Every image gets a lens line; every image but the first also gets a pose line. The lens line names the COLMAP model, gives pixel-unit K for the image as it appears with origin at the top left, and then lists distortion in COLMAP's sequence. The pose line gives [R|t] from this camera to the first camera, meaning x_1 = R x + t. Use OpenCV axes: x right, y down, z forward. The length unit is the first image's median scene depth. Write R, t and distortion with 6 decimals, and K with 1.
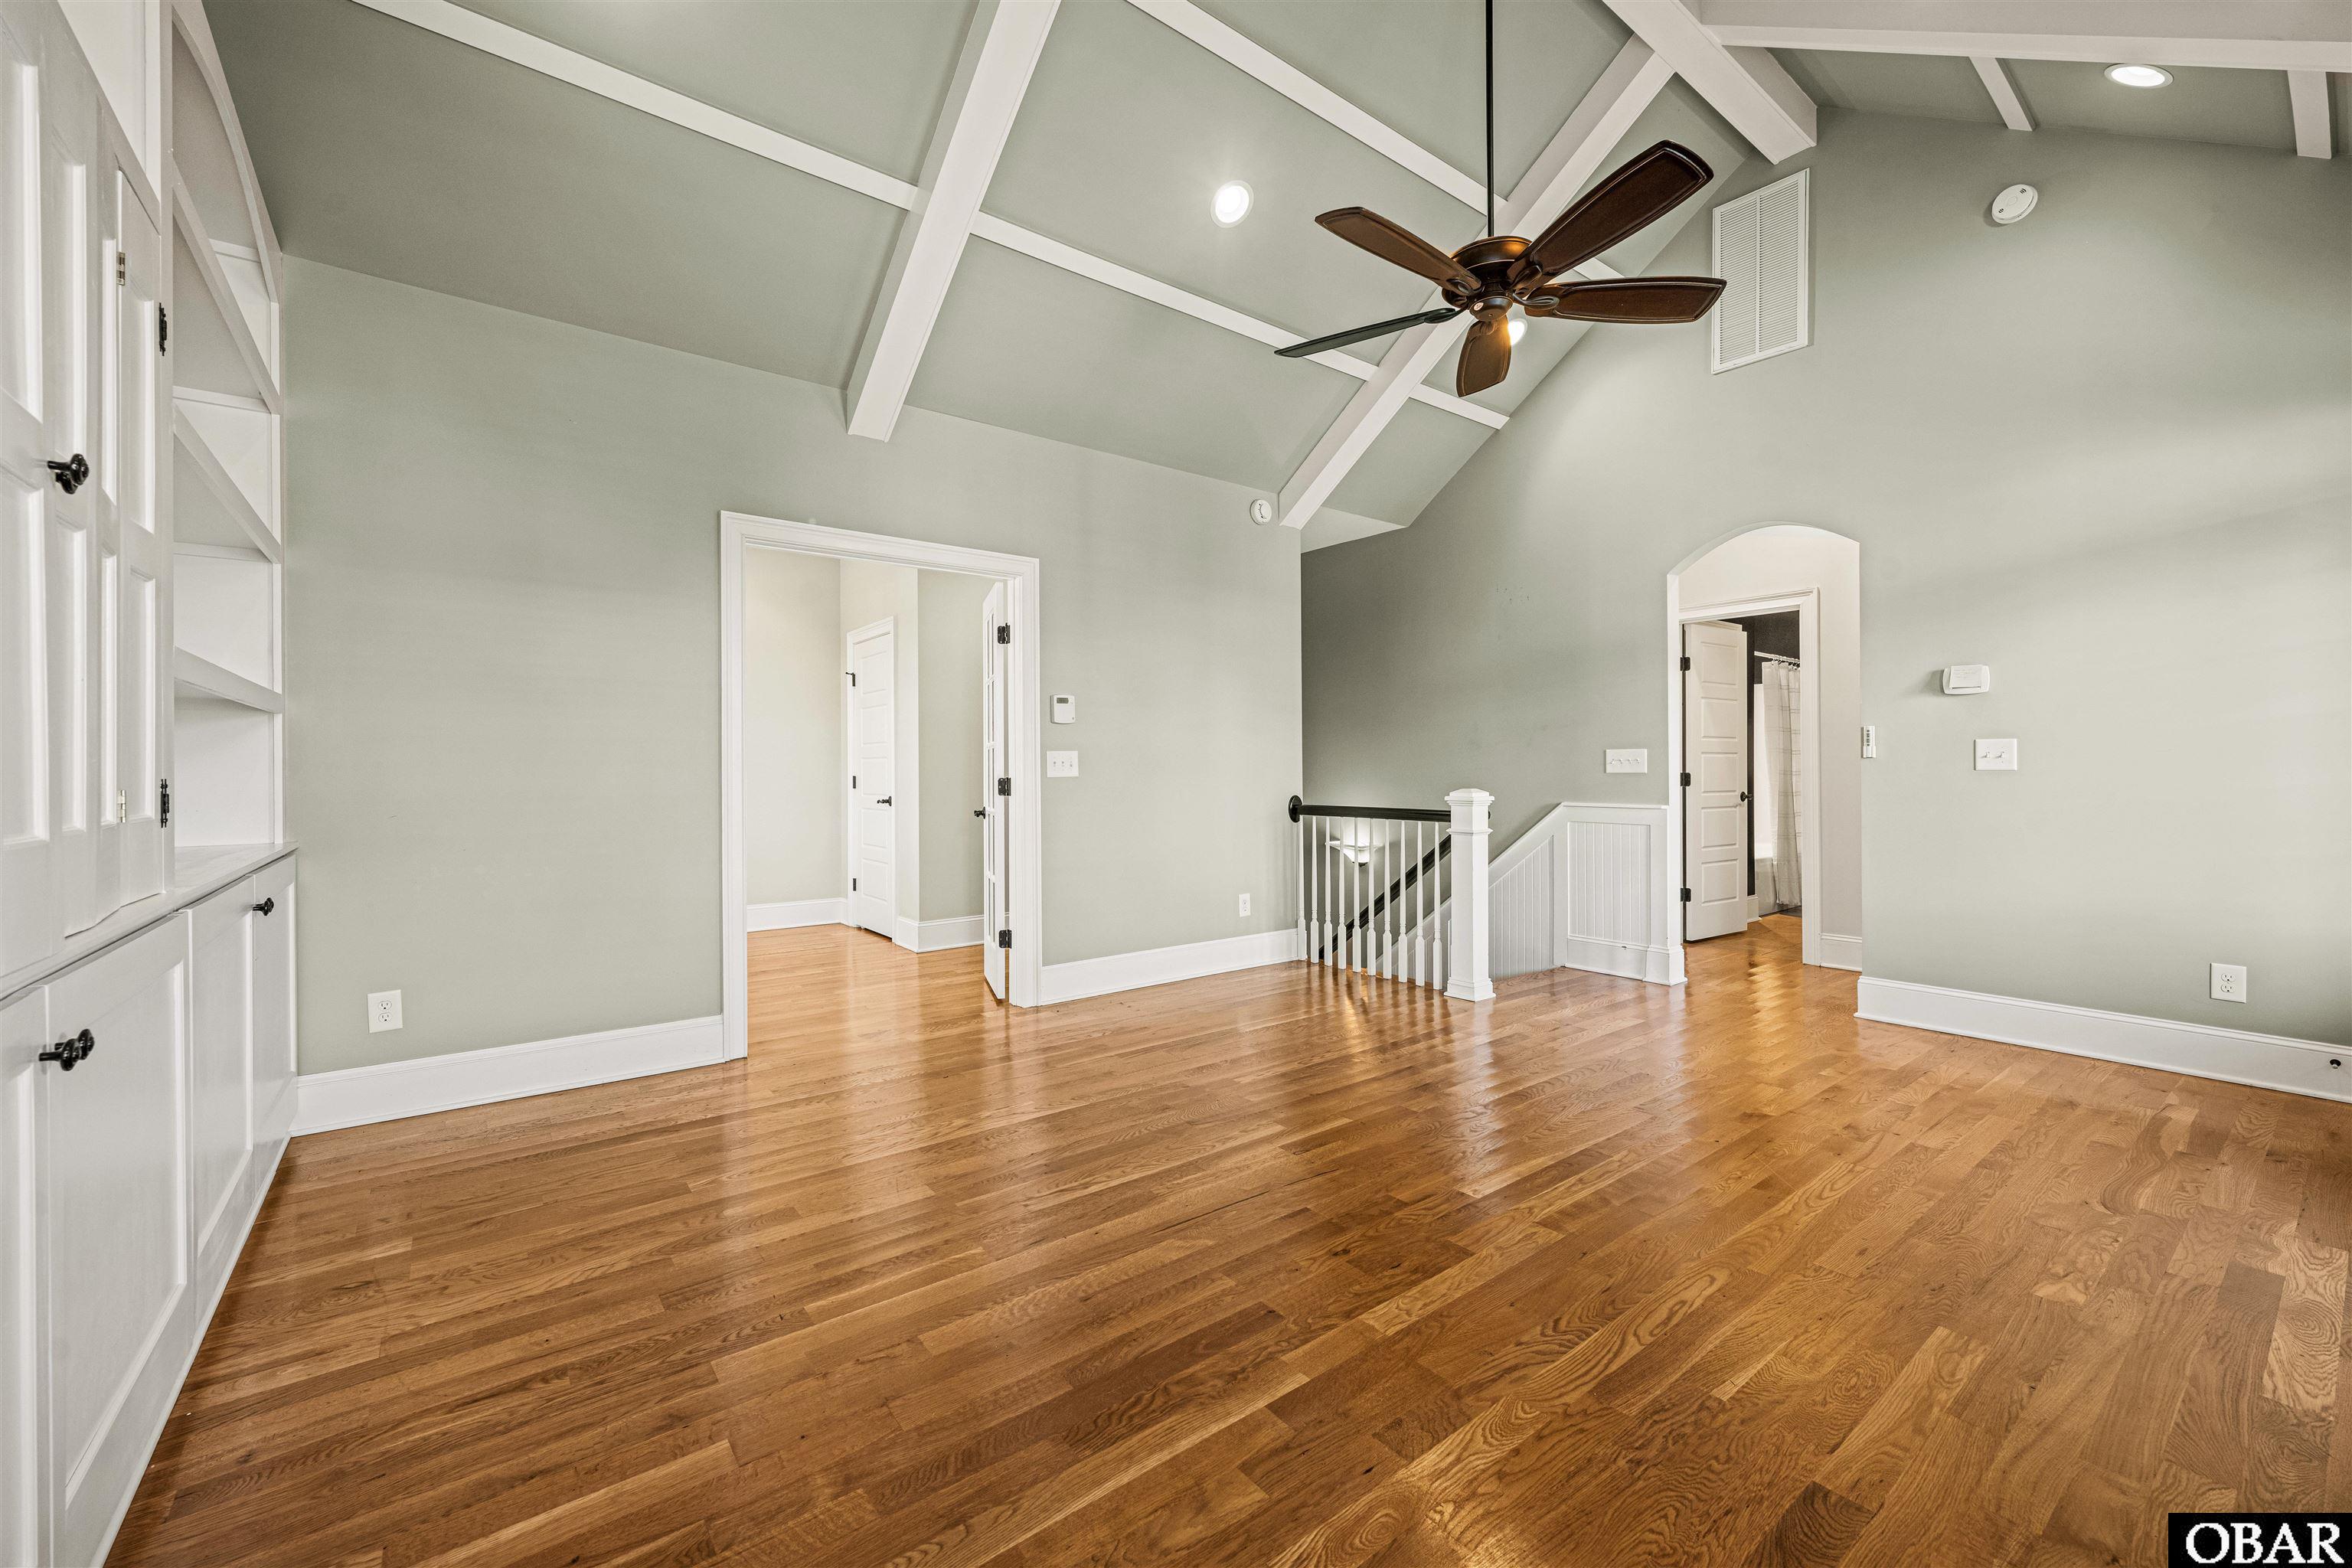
lens RADIAL K [[936.8, 0, 1194.3], [0, 936.8, 745.7], [0, 0, 1]] dist [0.003131, 0.000043]
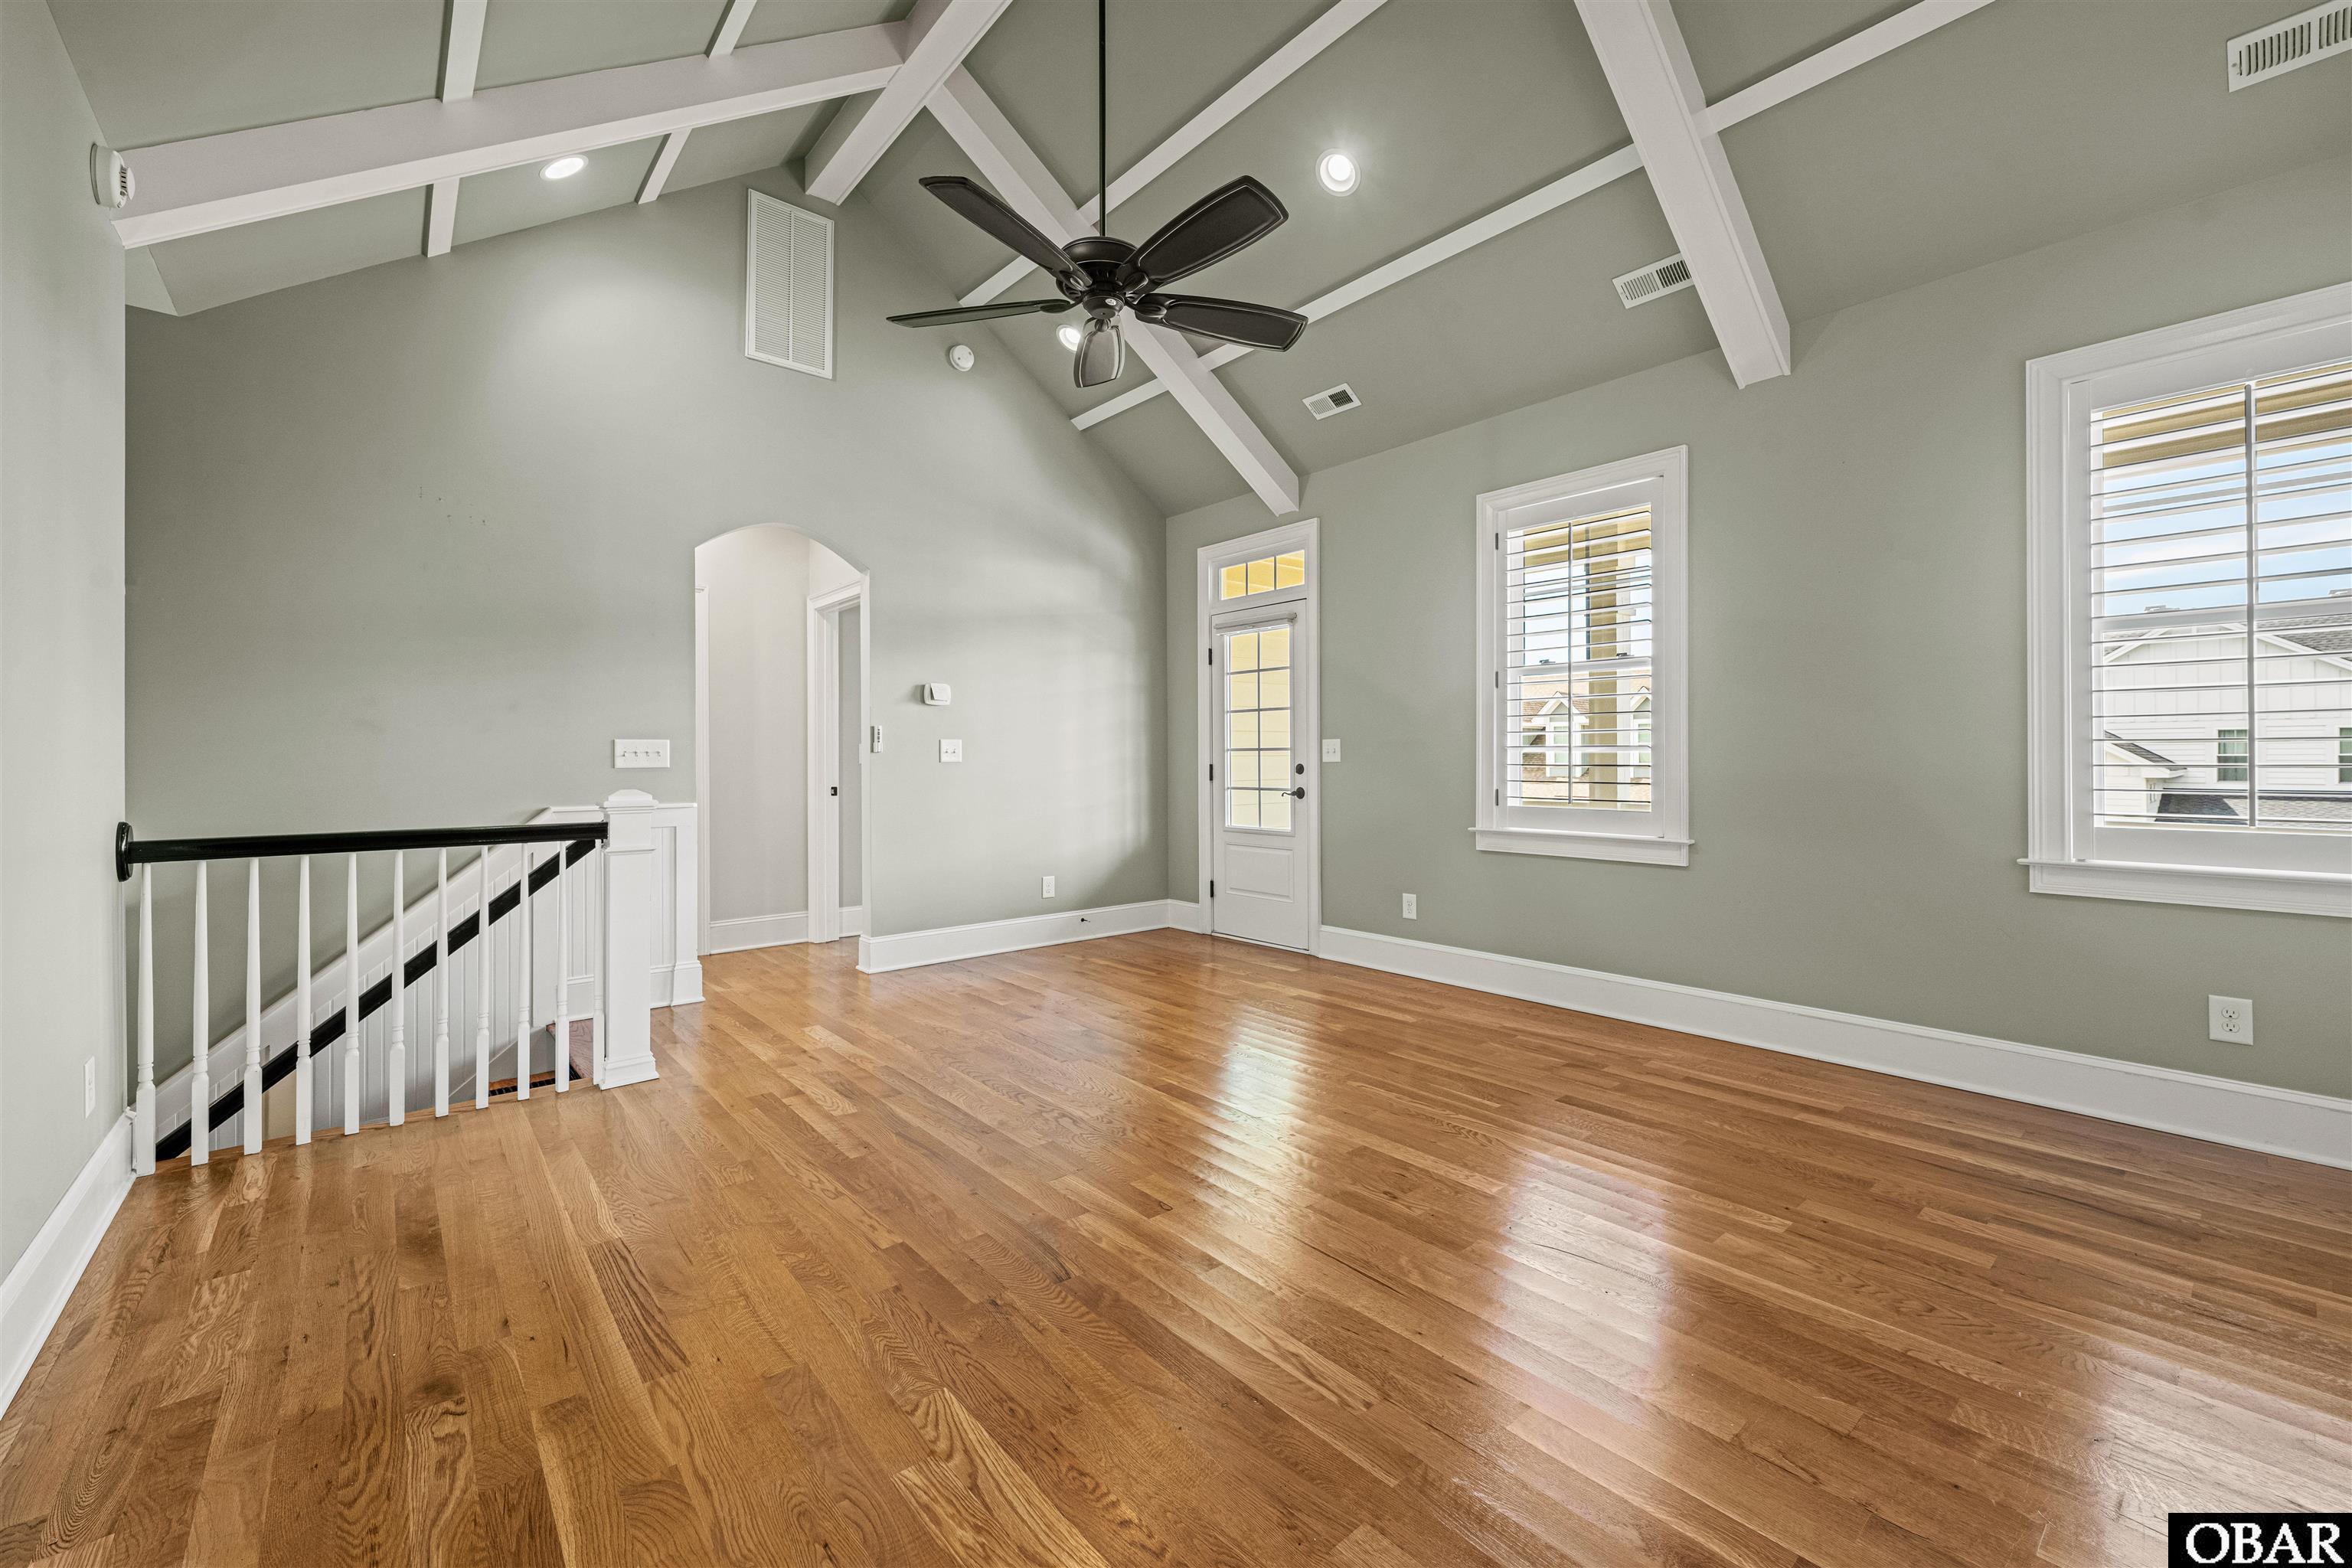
lens RADIAL K [[936.8, 0, 1172.5], [0, 936.8, 744.3], [0, 0, 1]] dist [0.003131, 0.000043]
pose [[-0.031898, 0.017610, 0.999336, -0.537273], [-0.021074, 0.999611, -0.018287, 0.018303], [-0.999269, -0.021643, -0.031515, 0.734492]]
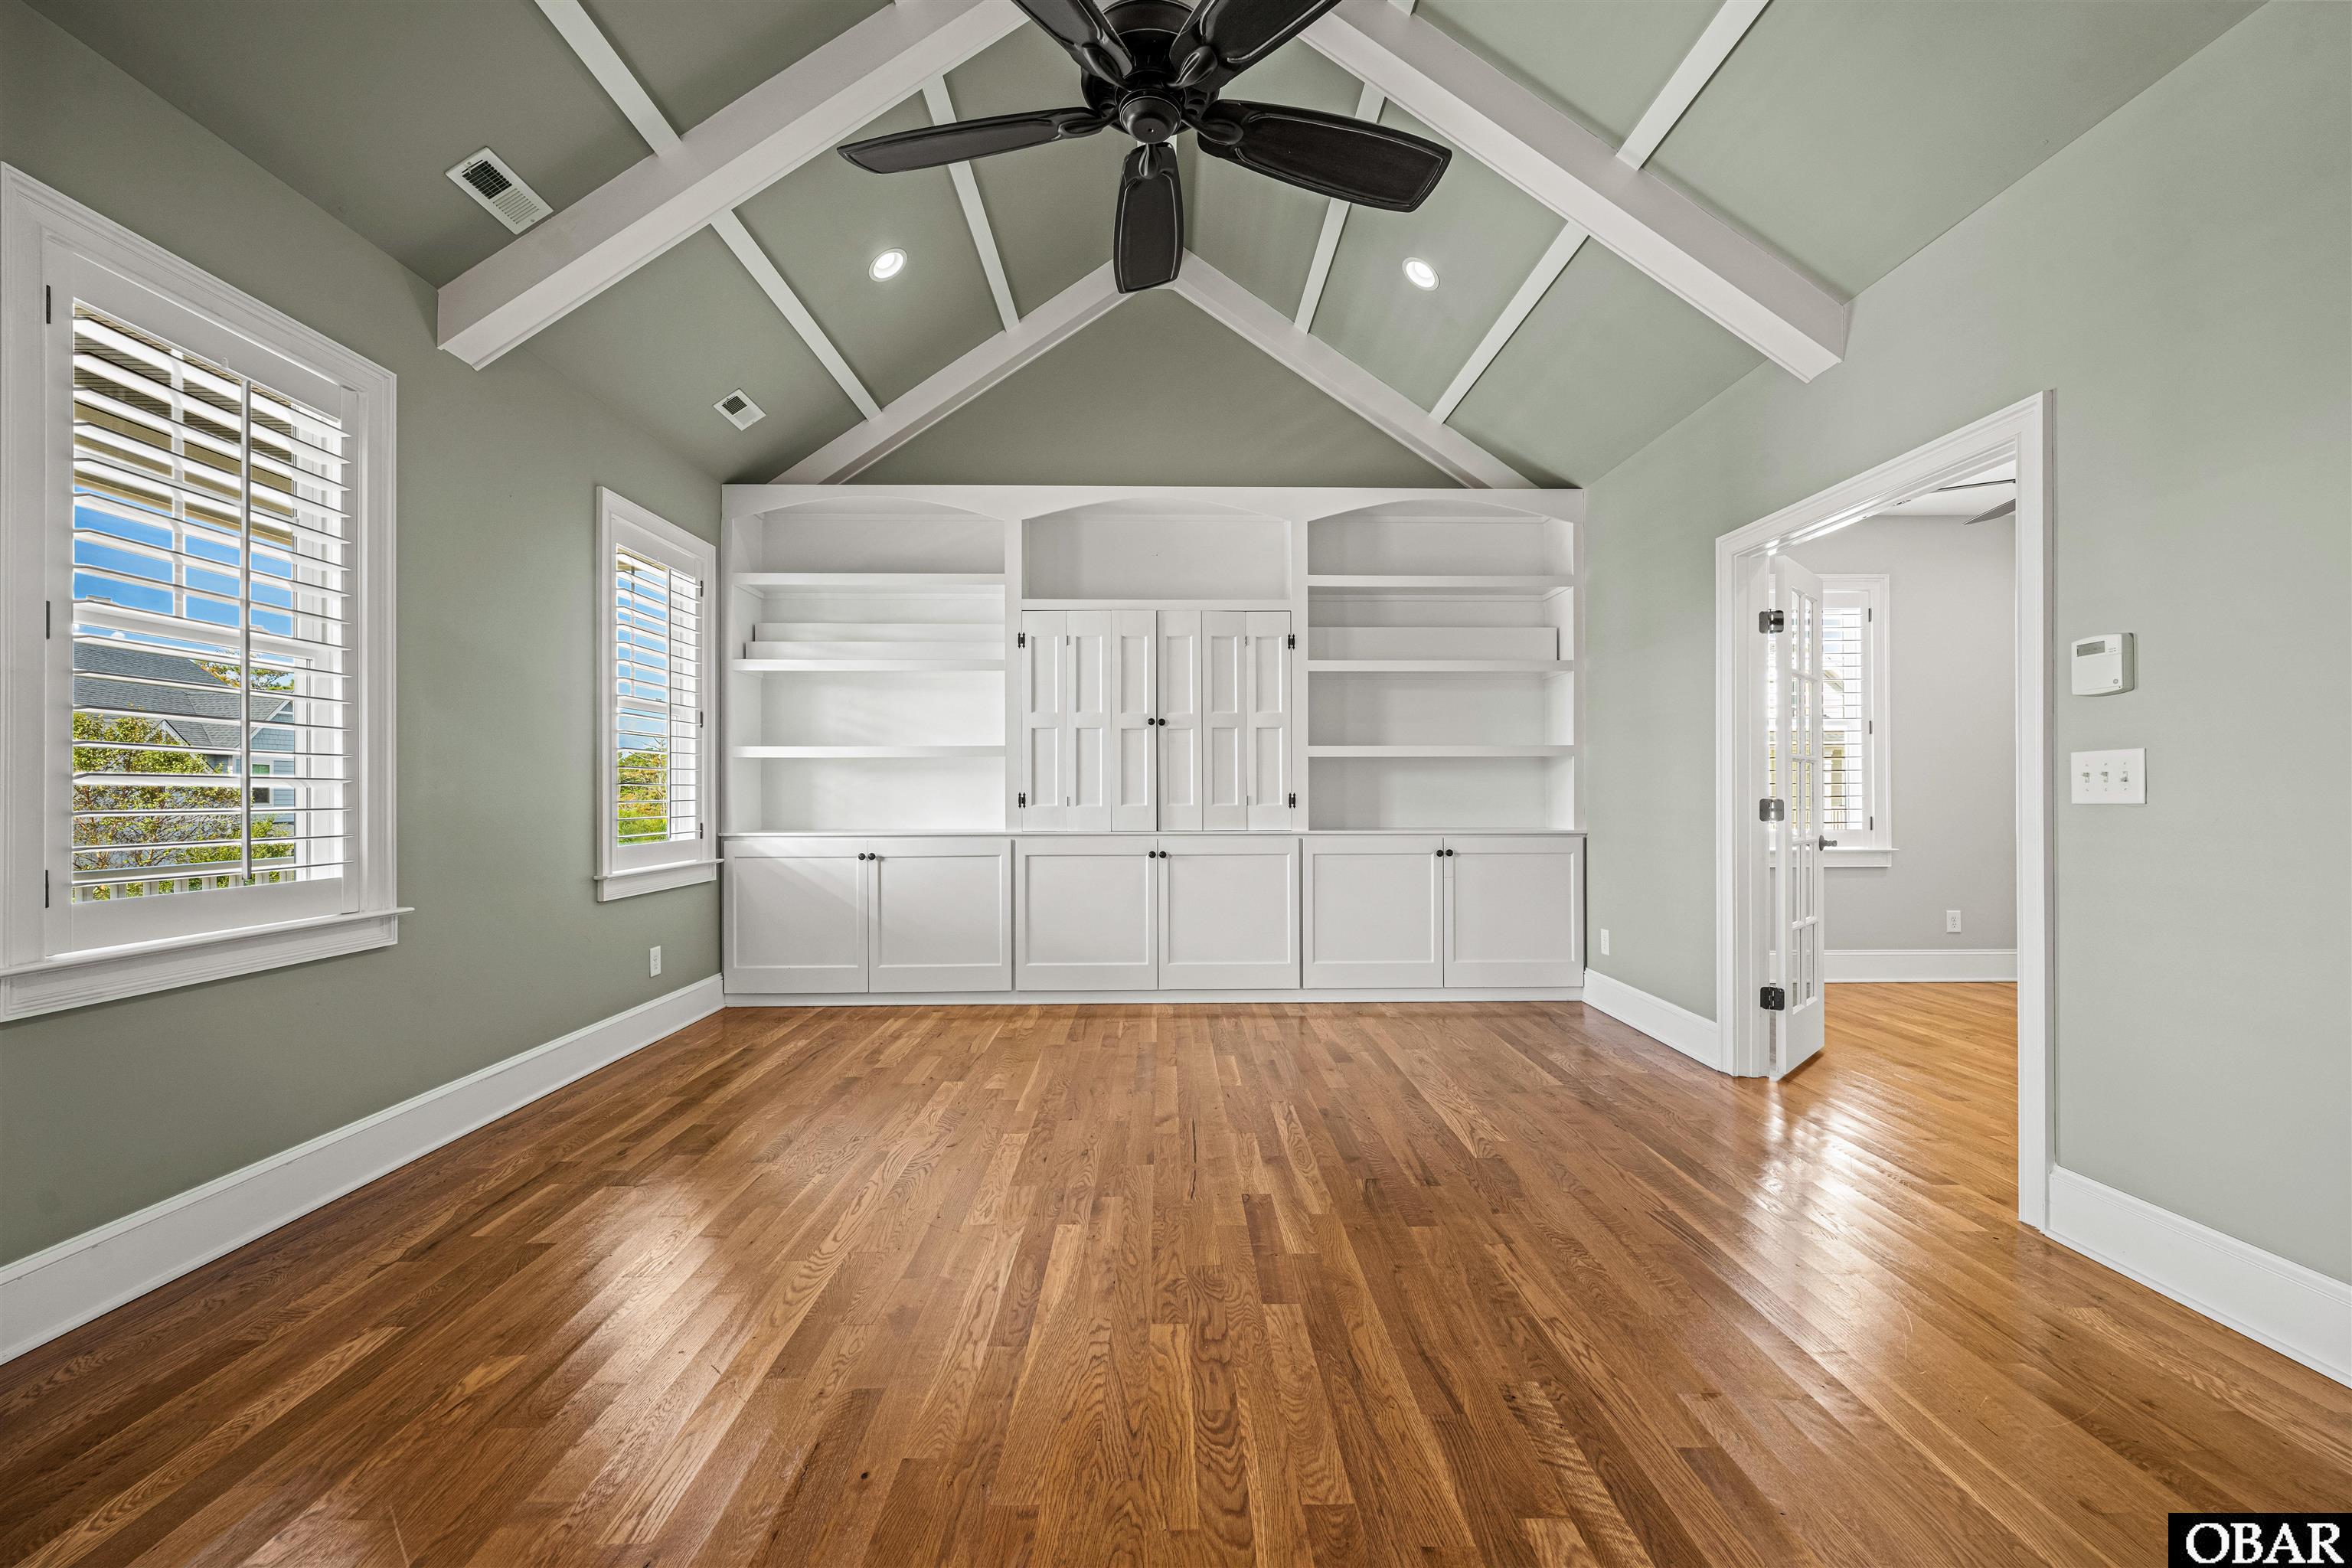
lens RADIAL K [[936.8, 0, 1184.7], [0, 936.8, 797.0], [0, 0, 1]] dist [0.003131, 0.000043]
pose [[-0.601766, 0.009238, -0.798619, 0.643904], [0.026052, 0.999628, -0.008067, 0.024662], [0.798247, -0.025660, -0.601783, 1.092641]]
